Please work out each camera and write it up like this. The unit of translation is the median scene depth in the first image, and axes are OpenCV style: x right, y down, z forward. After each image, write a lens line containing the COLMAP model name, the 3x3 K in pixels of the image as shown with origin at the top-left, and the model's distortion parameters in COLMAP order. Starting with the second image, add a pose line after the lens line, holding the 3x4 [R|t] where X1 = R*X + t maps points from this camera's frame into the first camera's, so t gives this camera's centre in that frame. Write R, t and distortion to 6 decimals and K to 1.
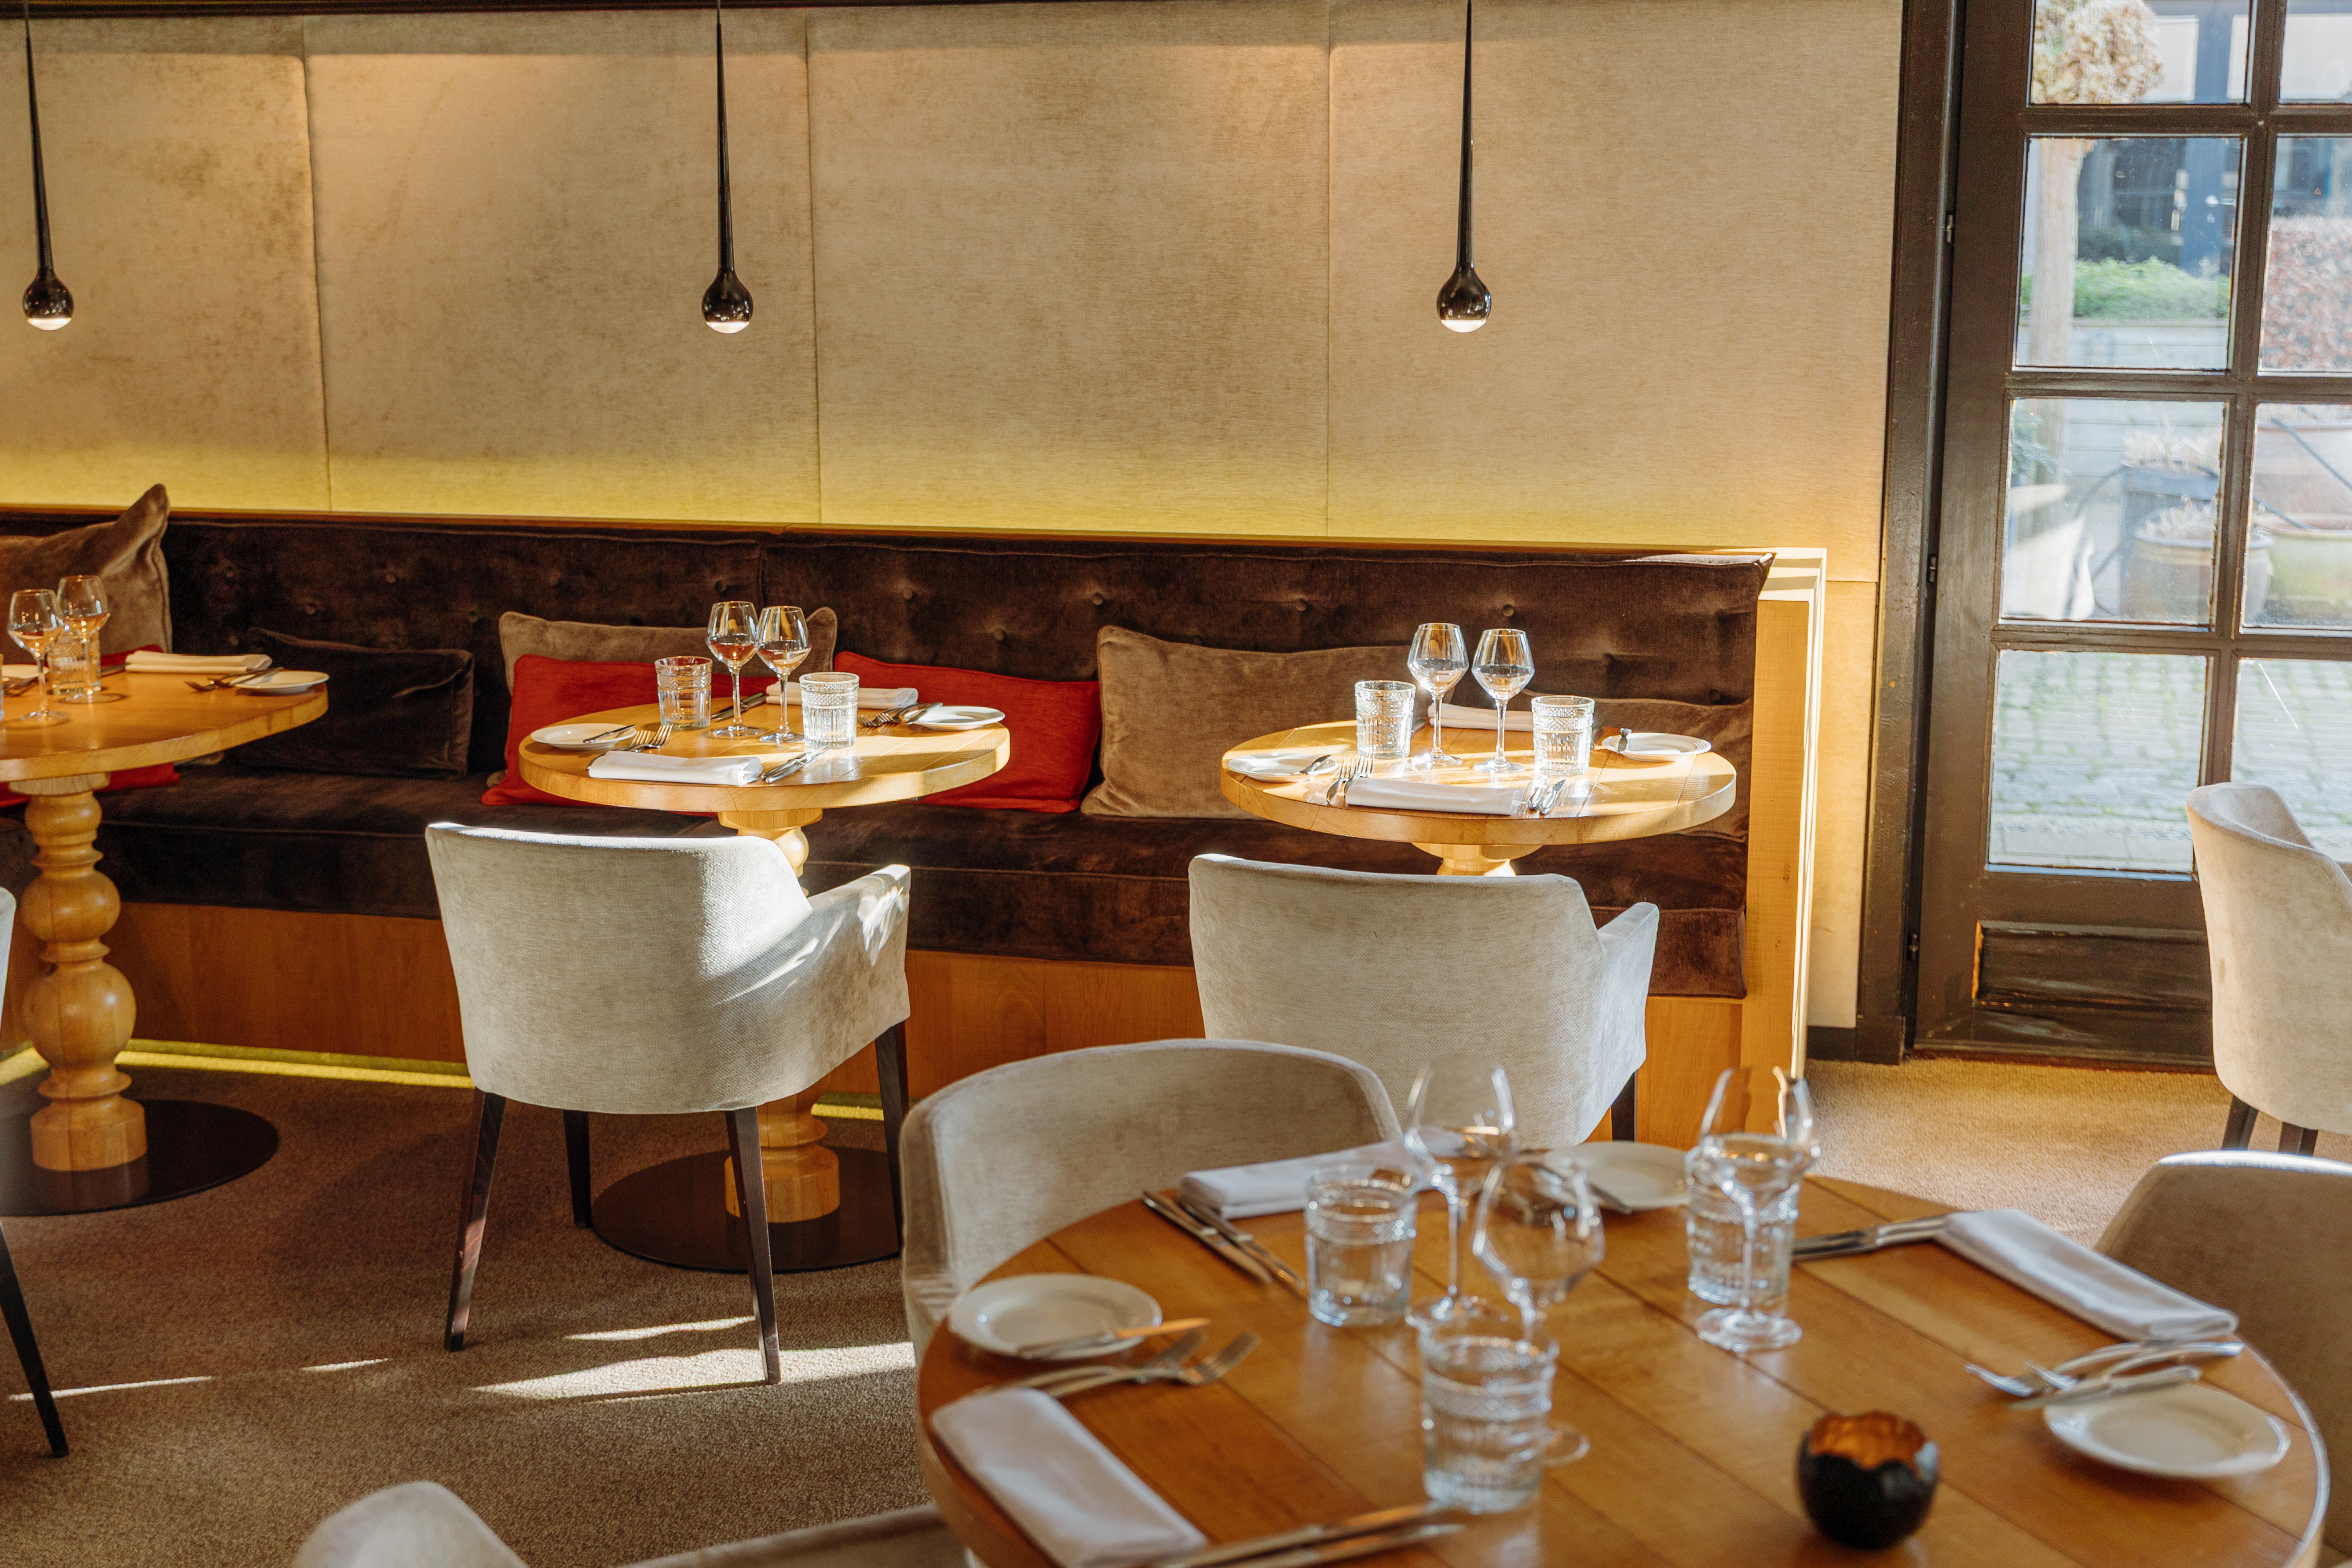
lens RADIAL K [[3086.4, 0, 1168.7], [0, 3086.4, 800.1], [0, 0, 1]] dist [0.015740, 0.000000]
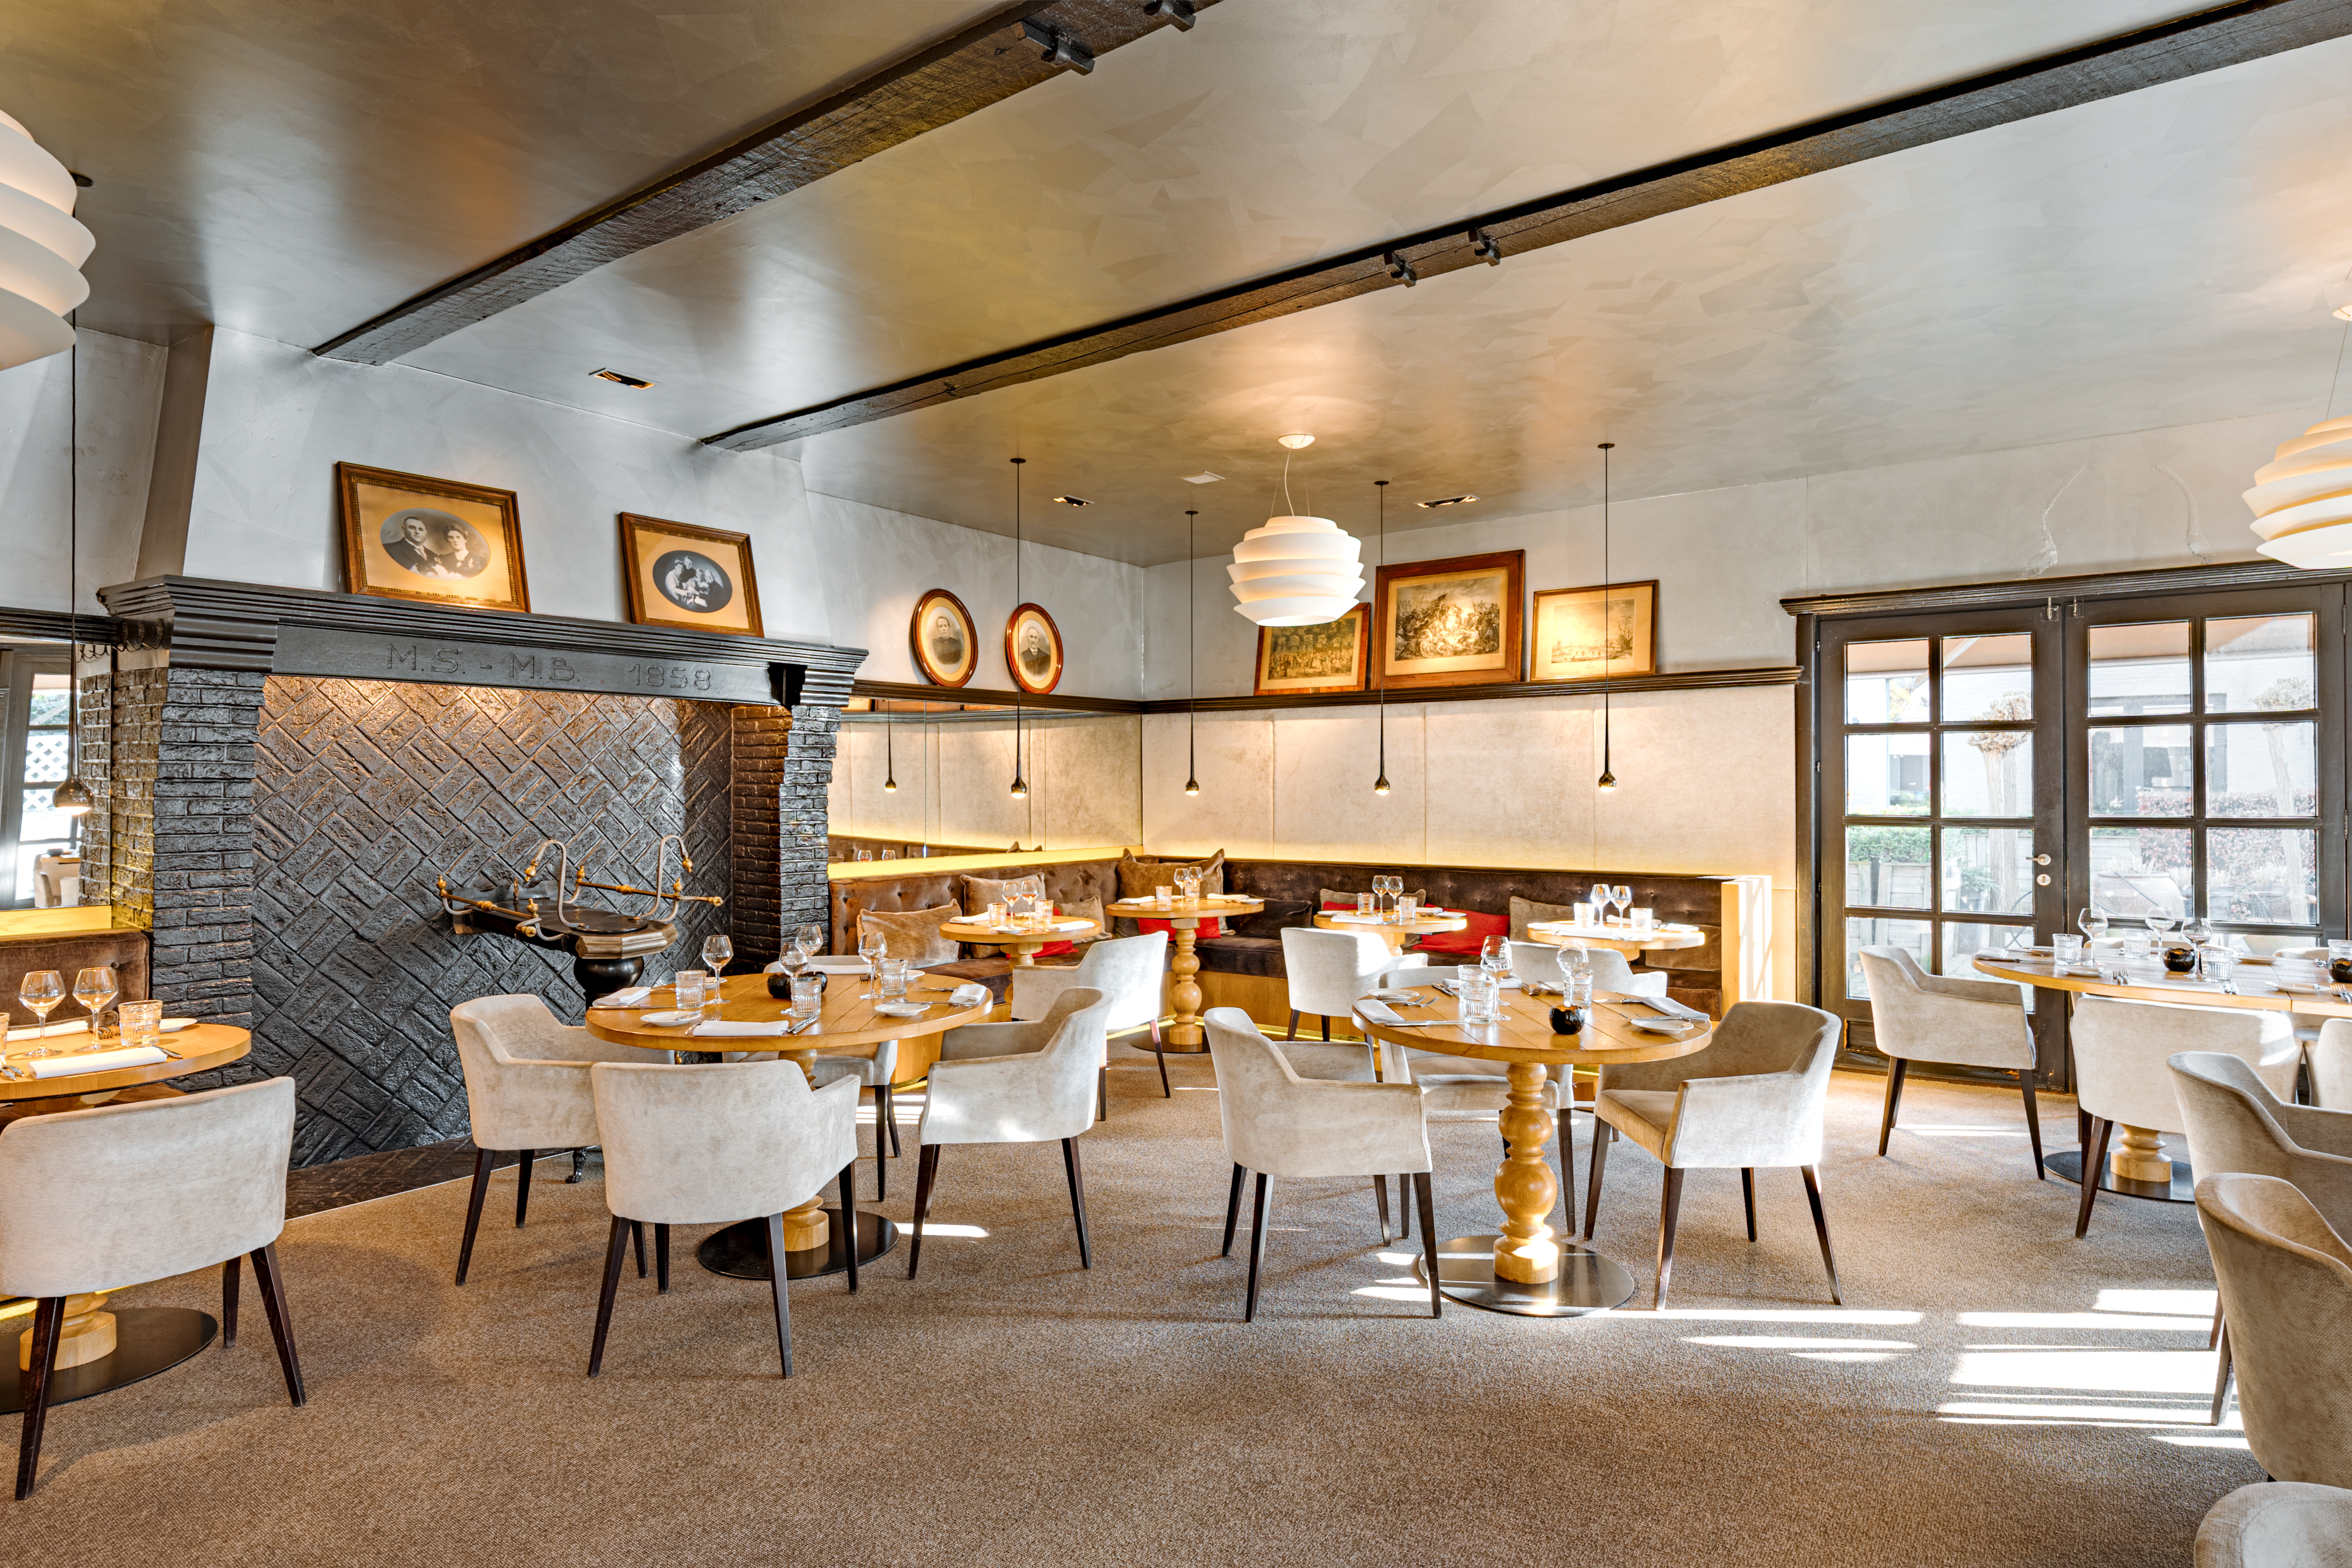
lens RADIAL K [[1333.1, 0, 1191.3], [0, 1333.1, 788.3], [0, 0, 1]] dist [0.001134, -0.000165]
pose [[0.936361, -0.001012, -0.351038, 0.139764], [-0.070610, 0.979014, -0.191168, 0.109392], [0.343865, 0.203789, 0.916639, -0.319881]]
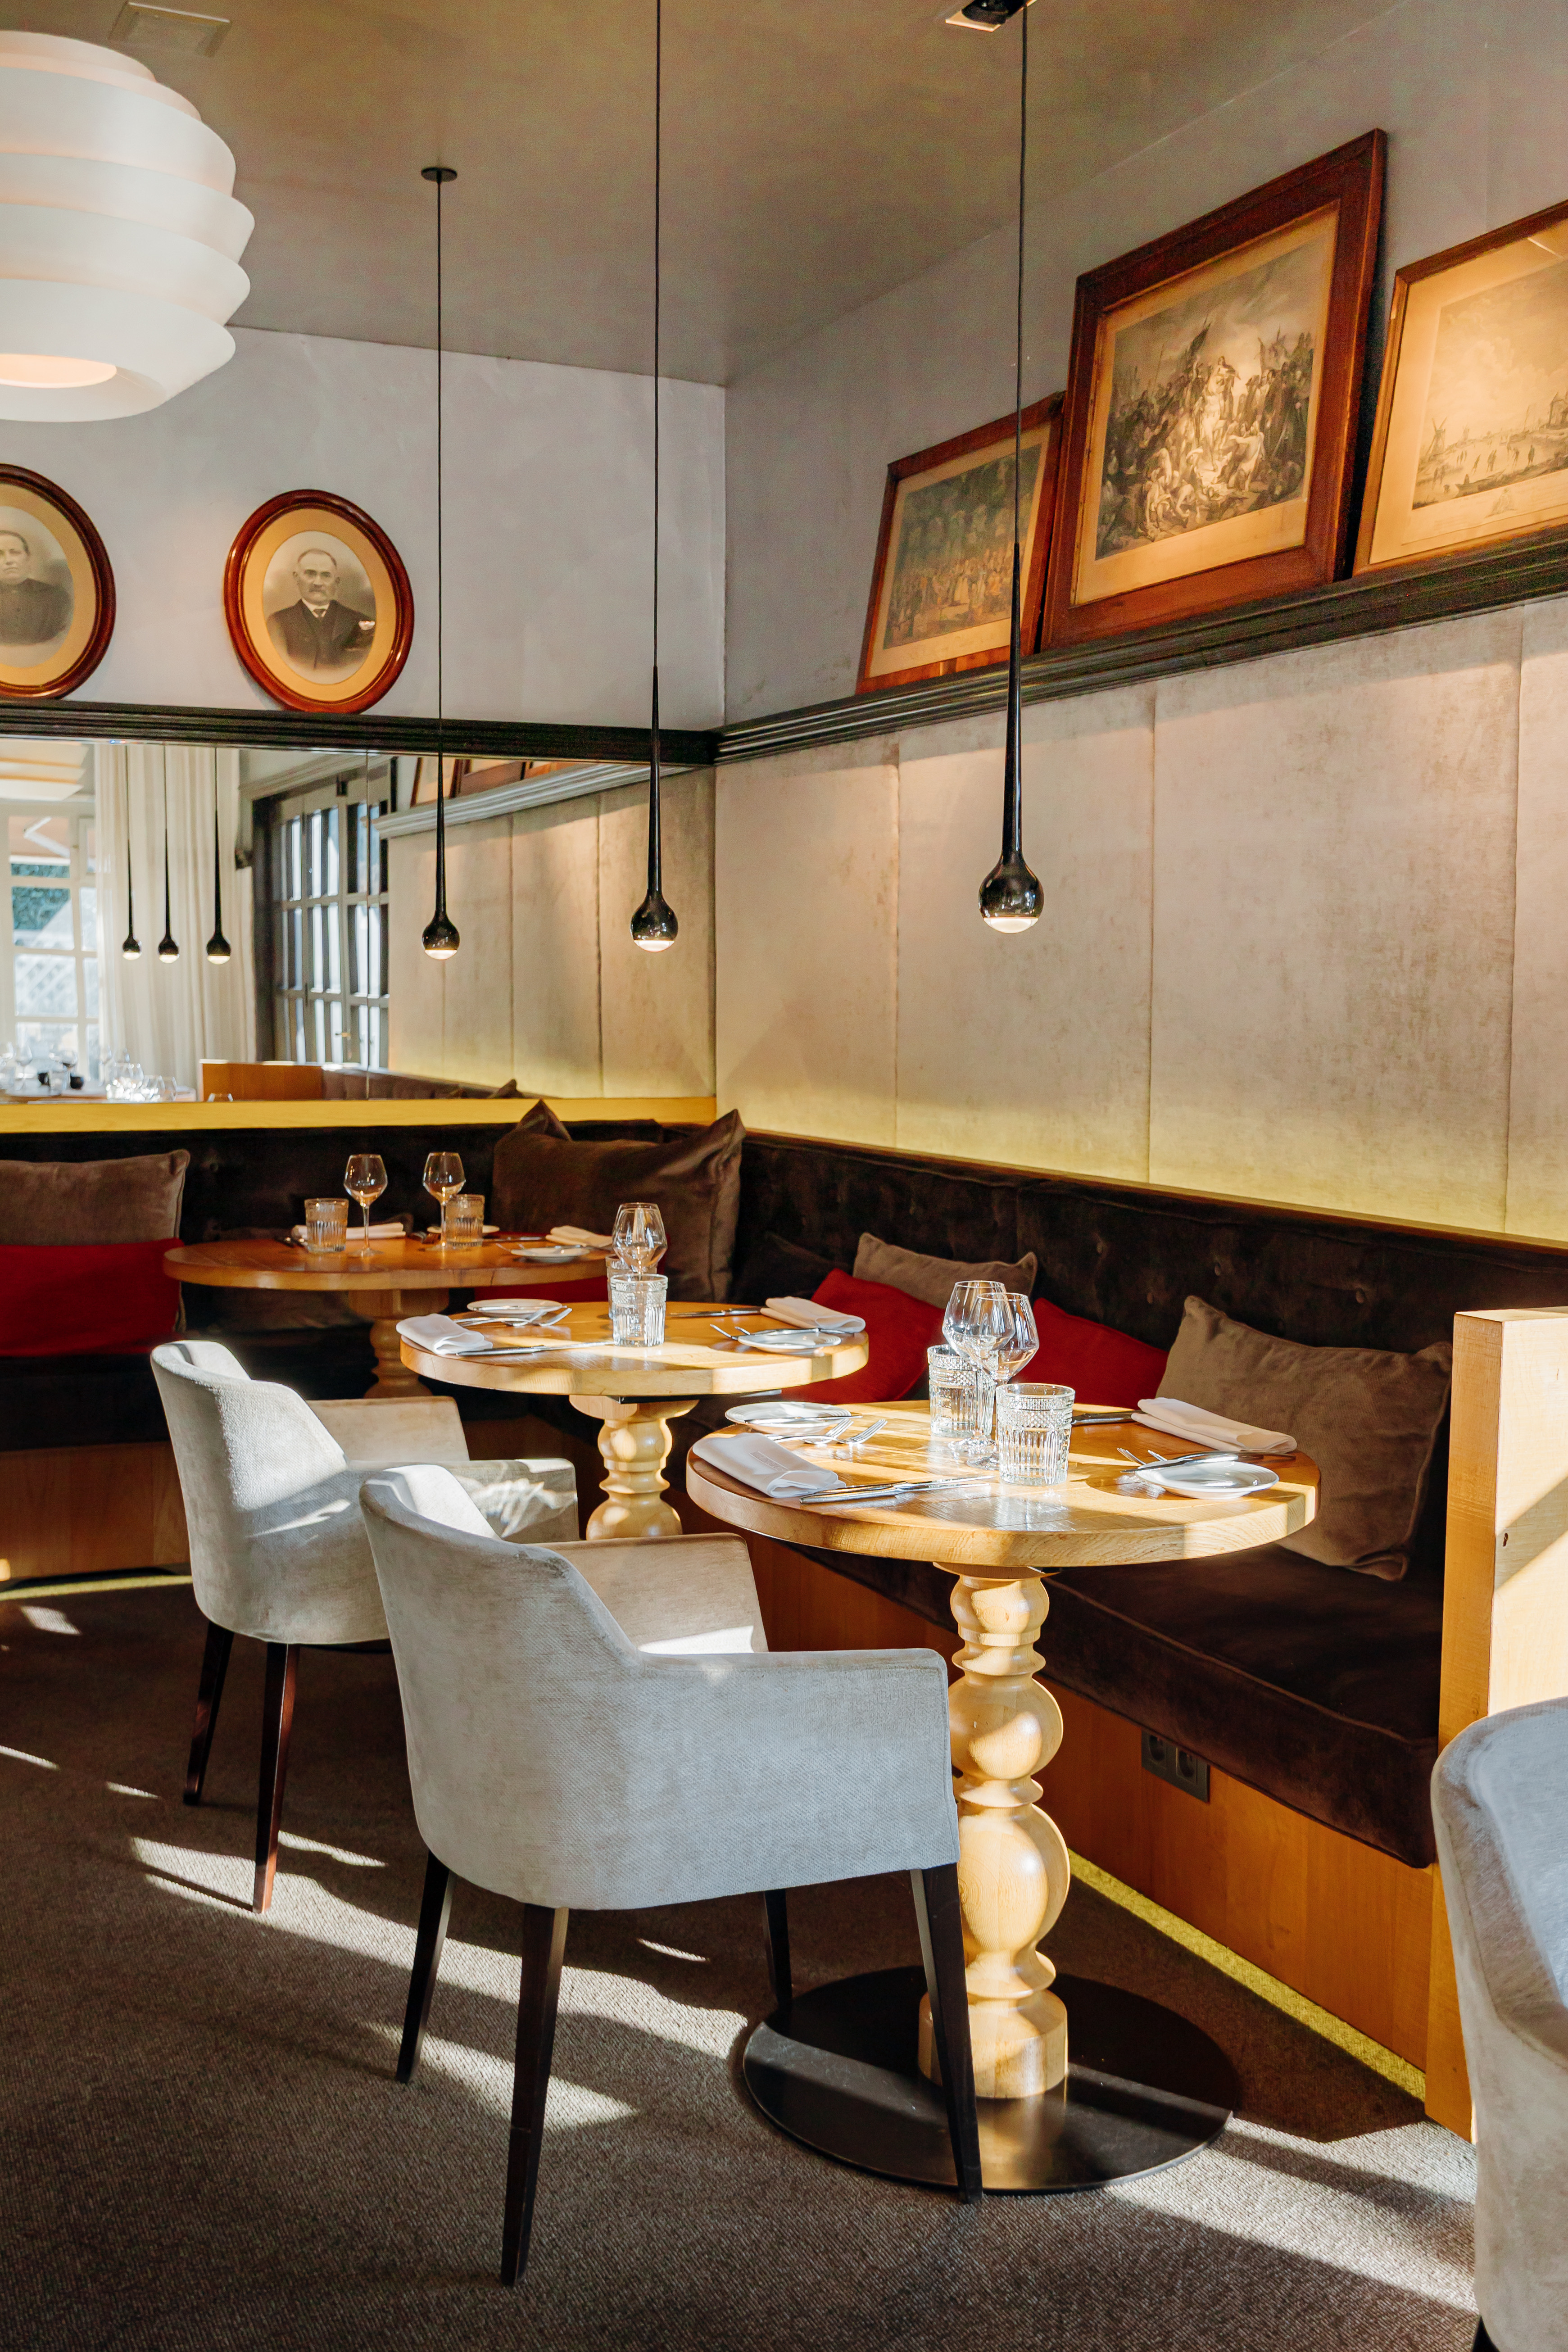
lens RADIAL K [[2416.3, 0, 786.3], [0, 2416.3, 1163.4], [0, 0, 1]] dist [0.009199, 0.000000]
pose [[0.617574, 0.065637, -0.783769, 0.454273], [-0.170339, 0.984022, -0.051812, -0.036426], [0.767846, 0.165504, 0.618887, 0.442508]]
